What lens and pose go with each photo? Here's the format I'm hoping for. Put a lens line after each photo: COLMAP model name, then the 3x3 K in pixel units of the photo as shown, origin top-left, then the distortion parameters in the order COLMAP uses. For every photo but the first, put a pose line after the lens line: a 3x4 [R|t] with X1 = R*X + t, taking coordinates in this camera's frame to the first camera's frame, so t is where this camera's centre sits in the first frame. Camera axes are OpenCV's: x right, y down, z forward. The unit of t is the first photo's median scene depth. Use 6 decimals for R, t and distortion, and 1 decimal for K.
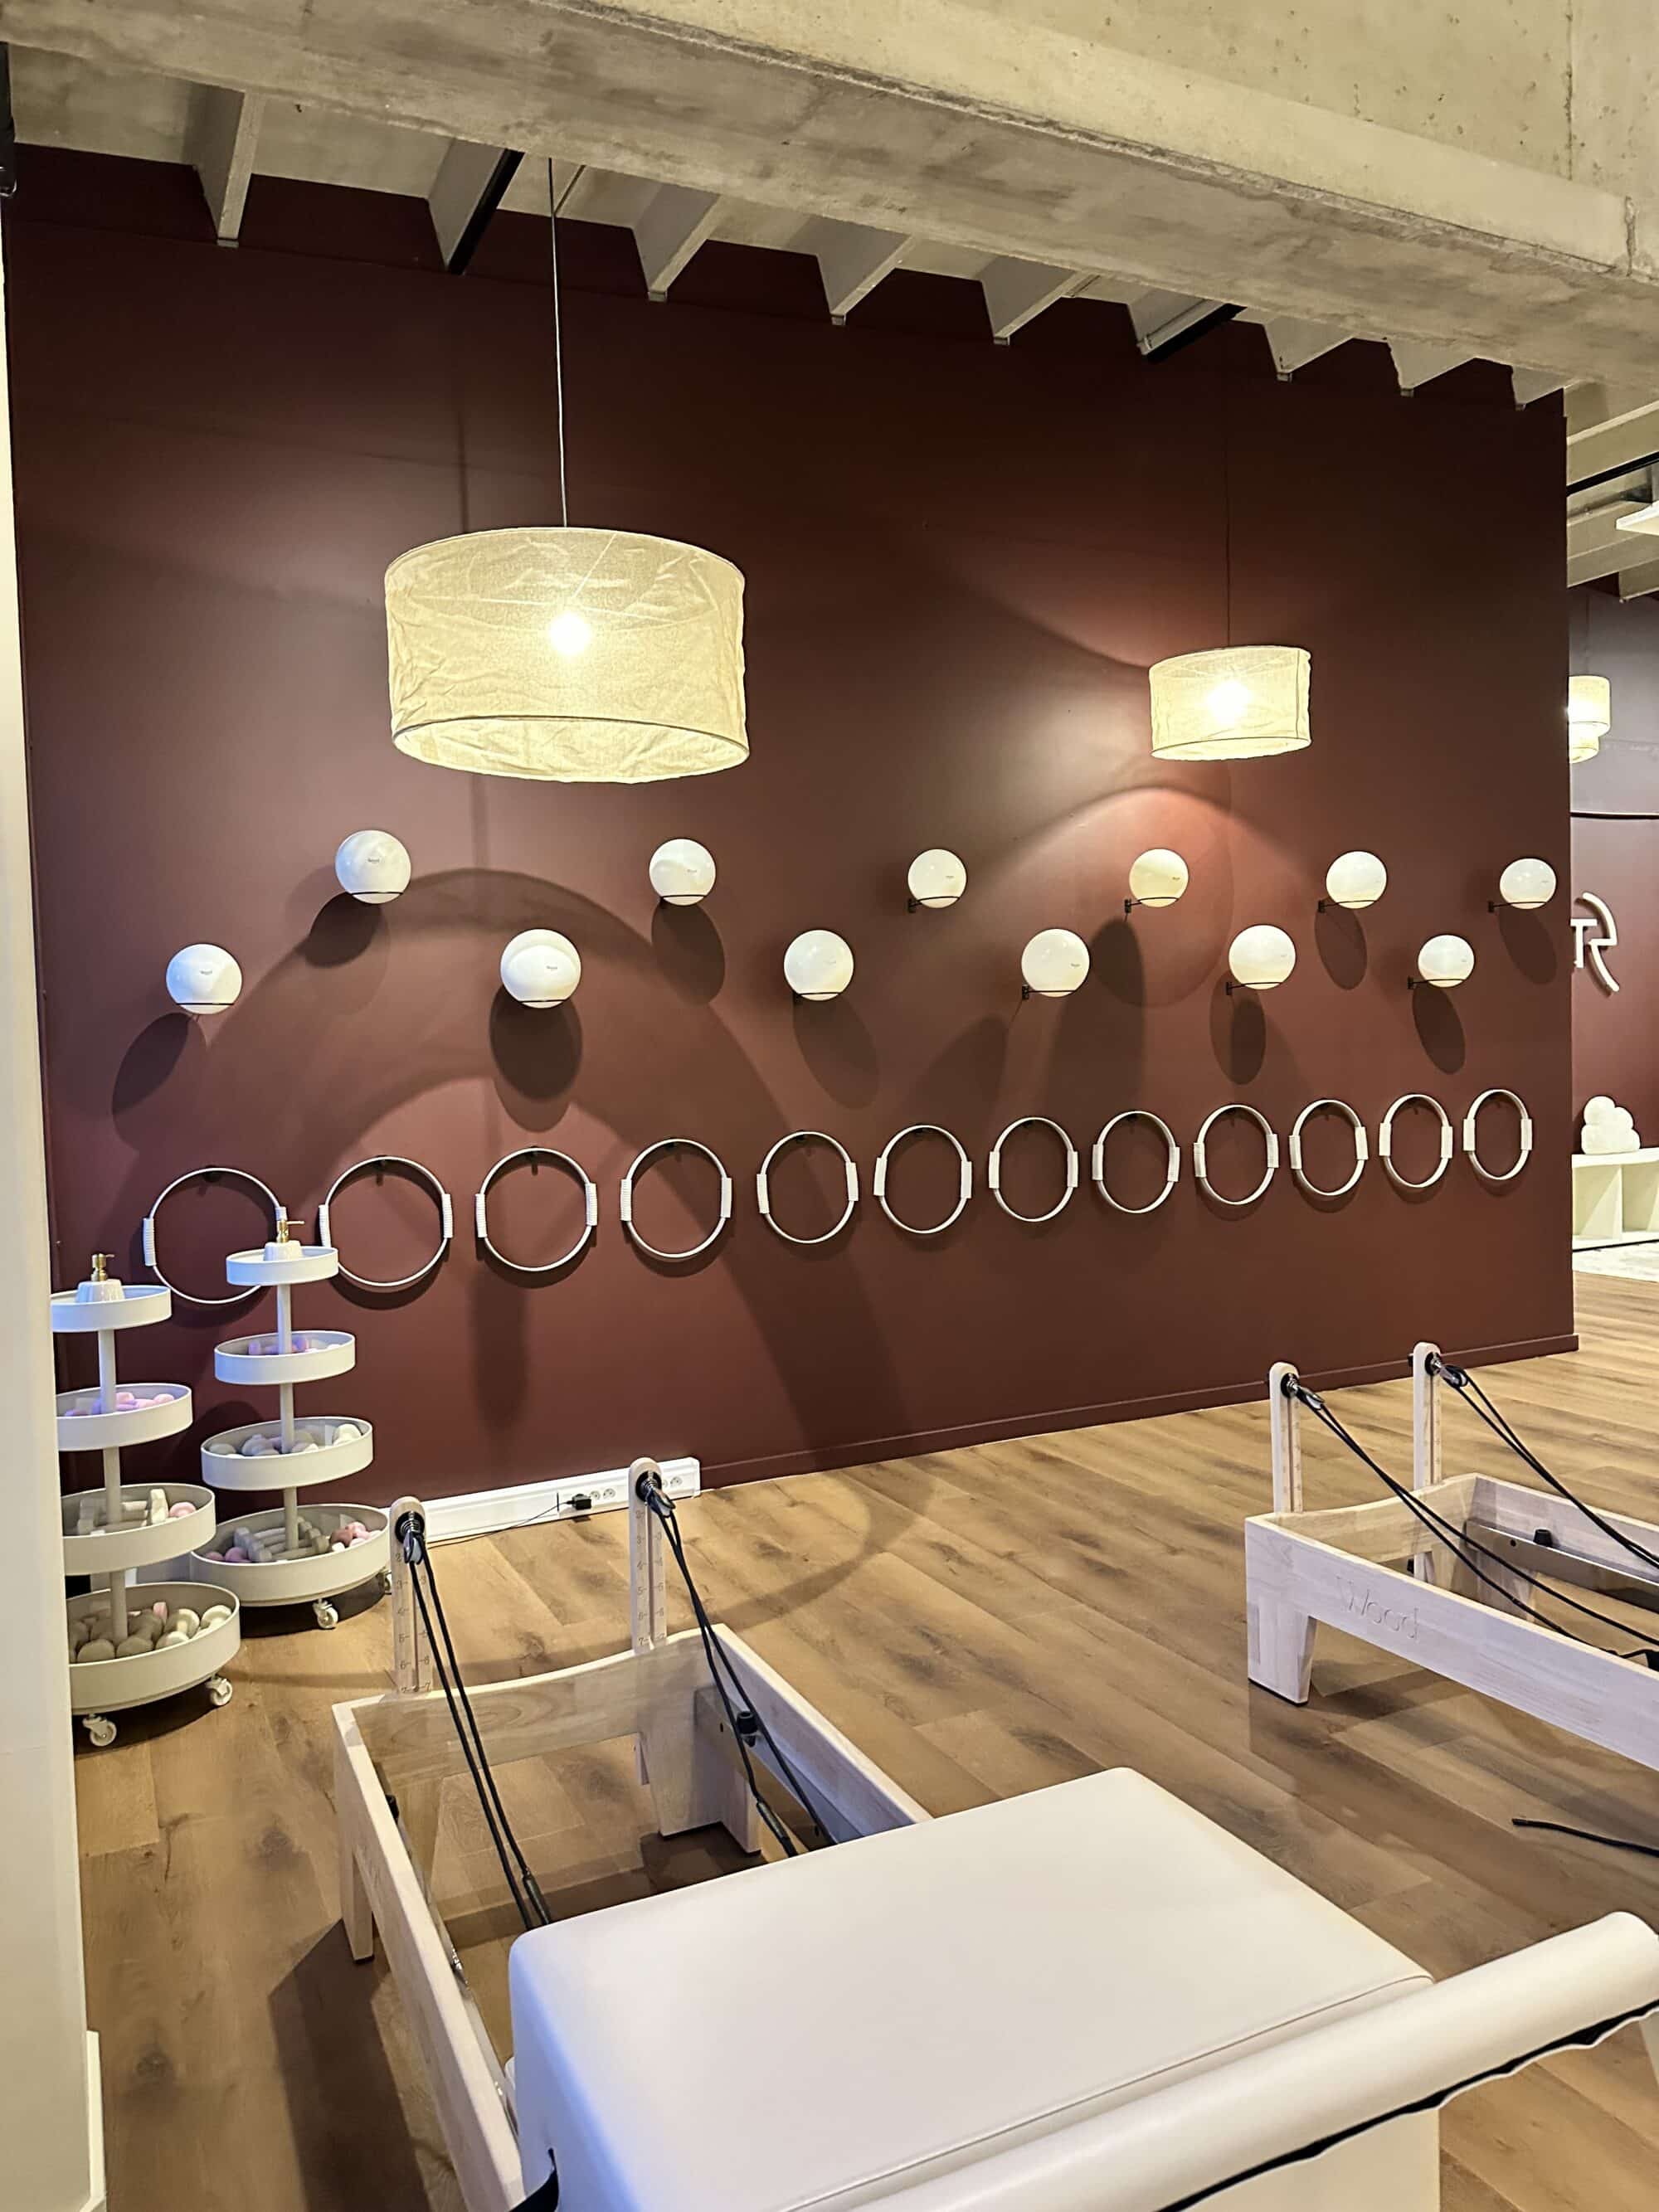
lens RADIAL K [[1554.4, 0, 825.8], [0, 1554.4, 1077.0], [0, 0, 1]] dist [0.027713, -0.038450]
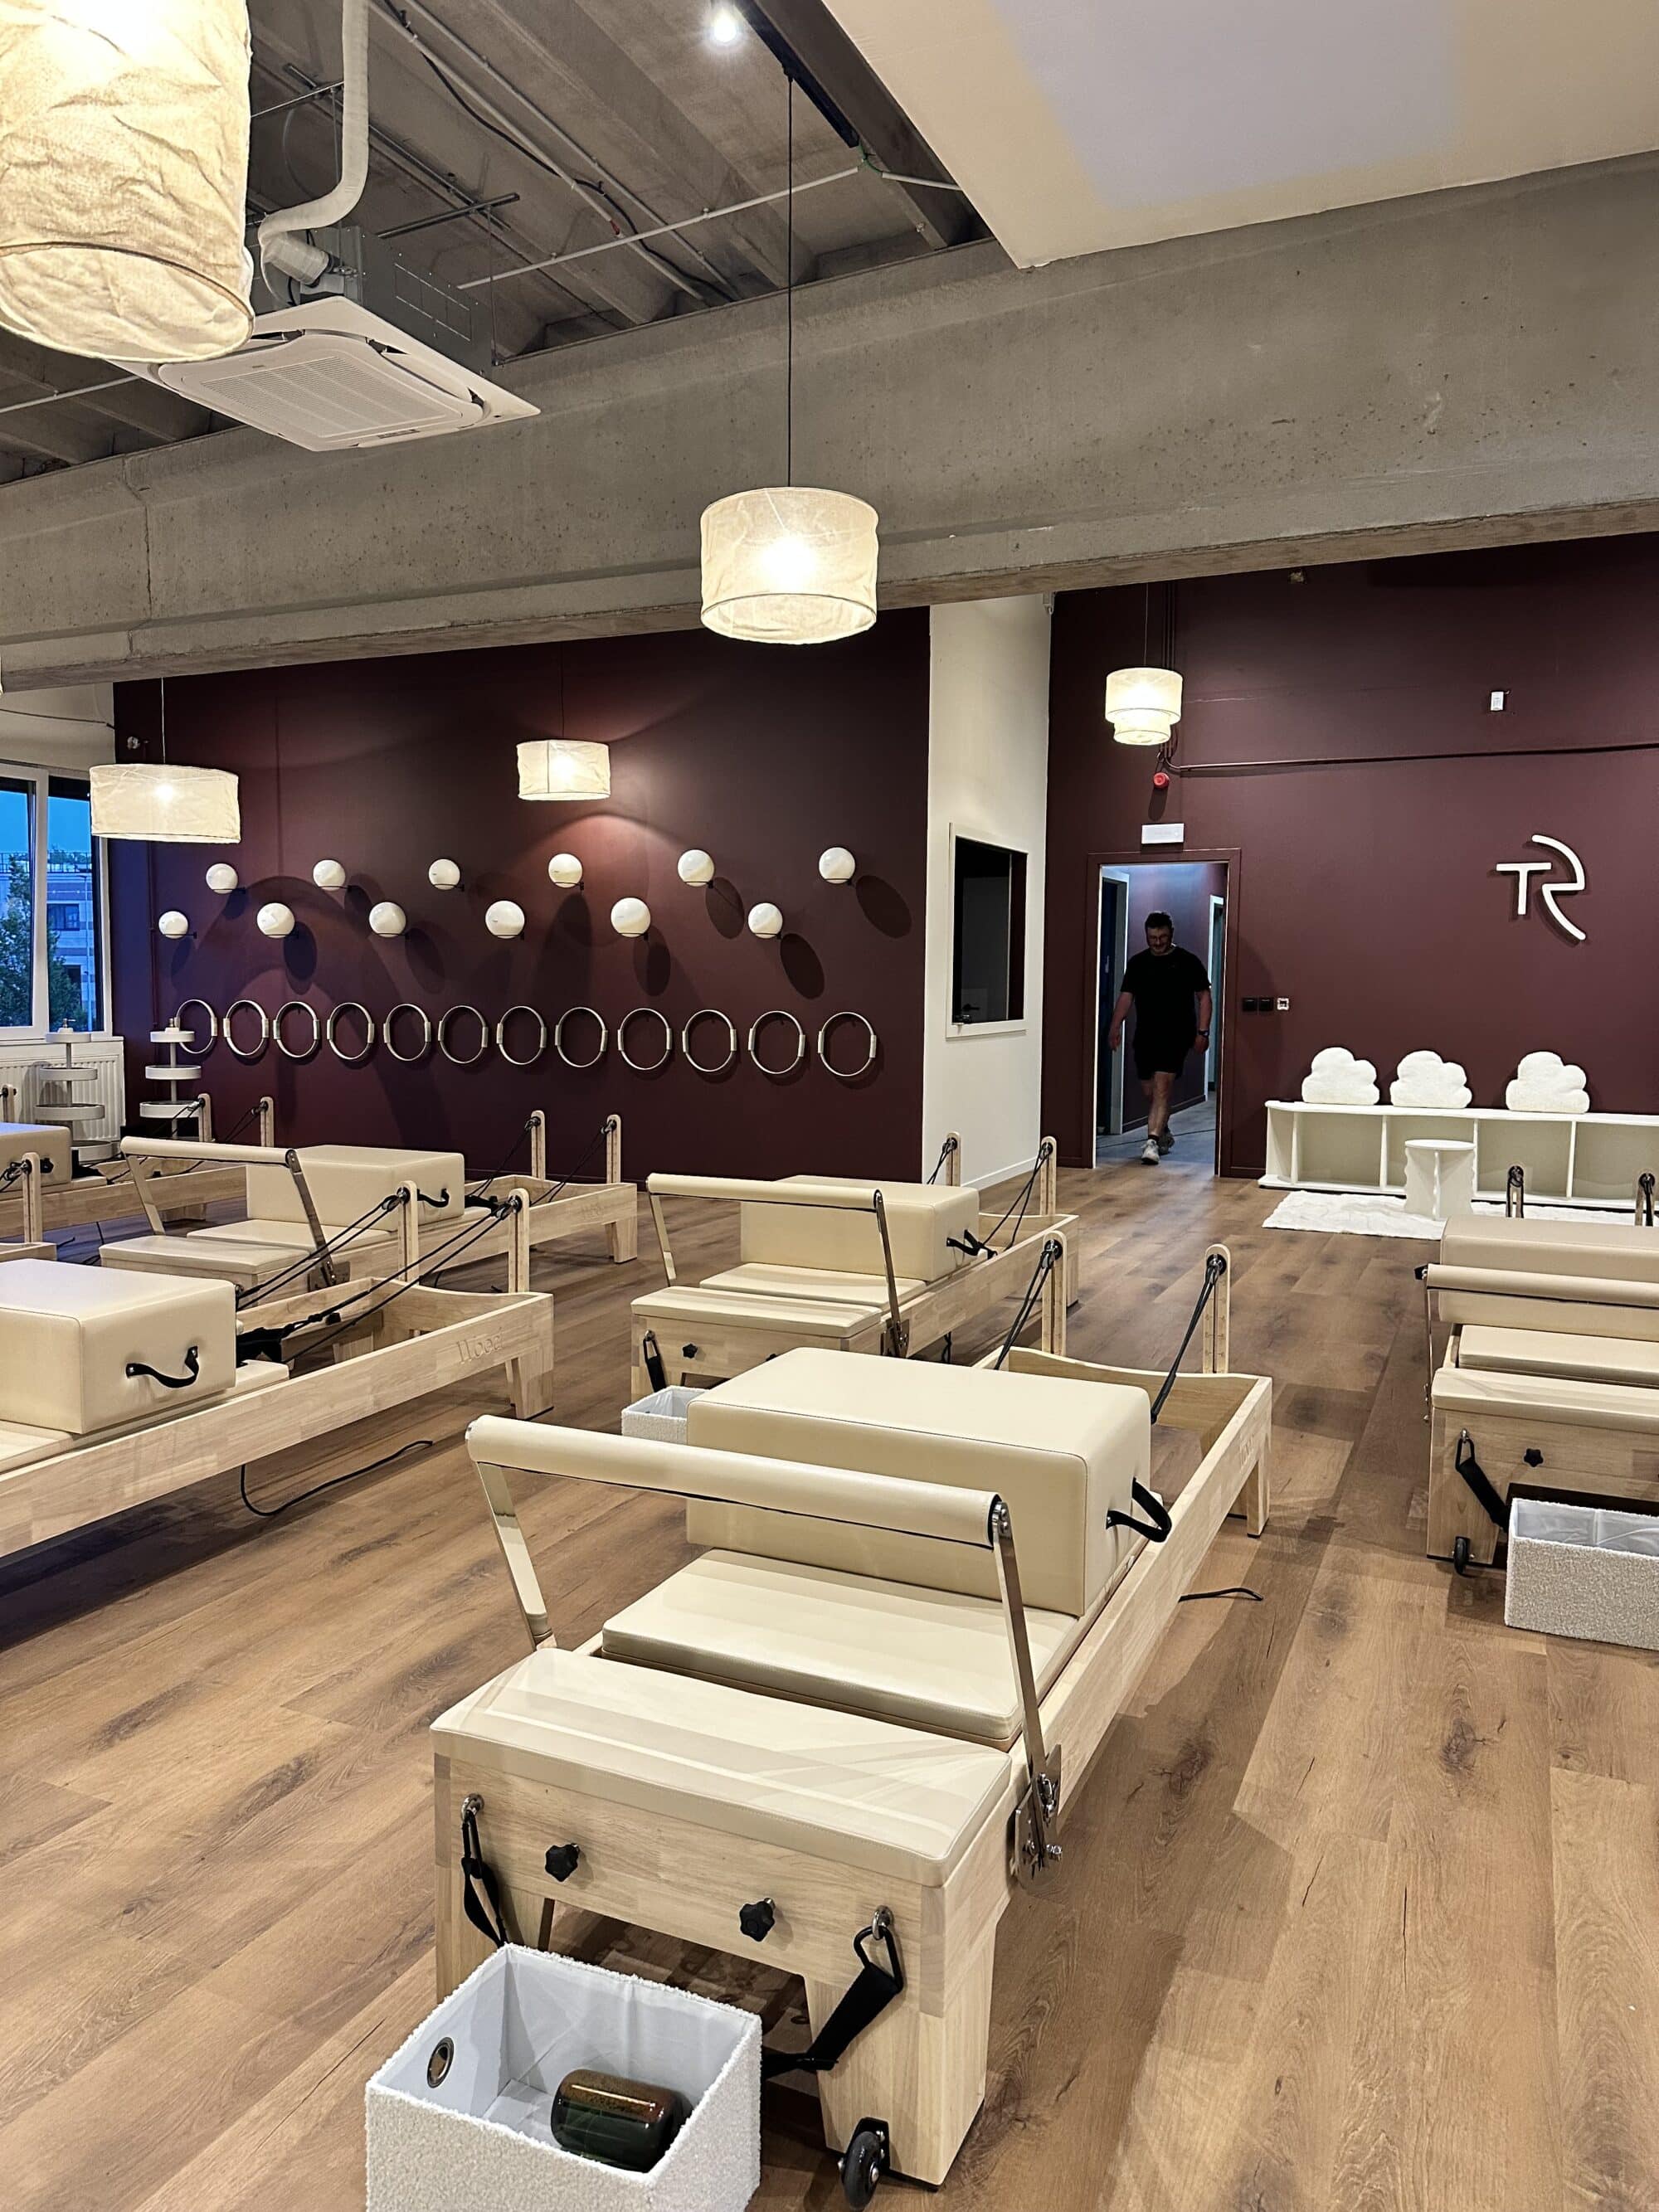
lens RADIAL K [[1554.4, 0, 825.8], [0, 1554.4, 1077.0], [0, 0, 1]] dist [0.027713, -0.038450]
pose [[0.652539, 0.087356, -0.752703, 1.538944], [-0.046143, 0.996070, 0.075598, -0.039270], [0.756349, -0.014598, 0.654005, 0.086681]]
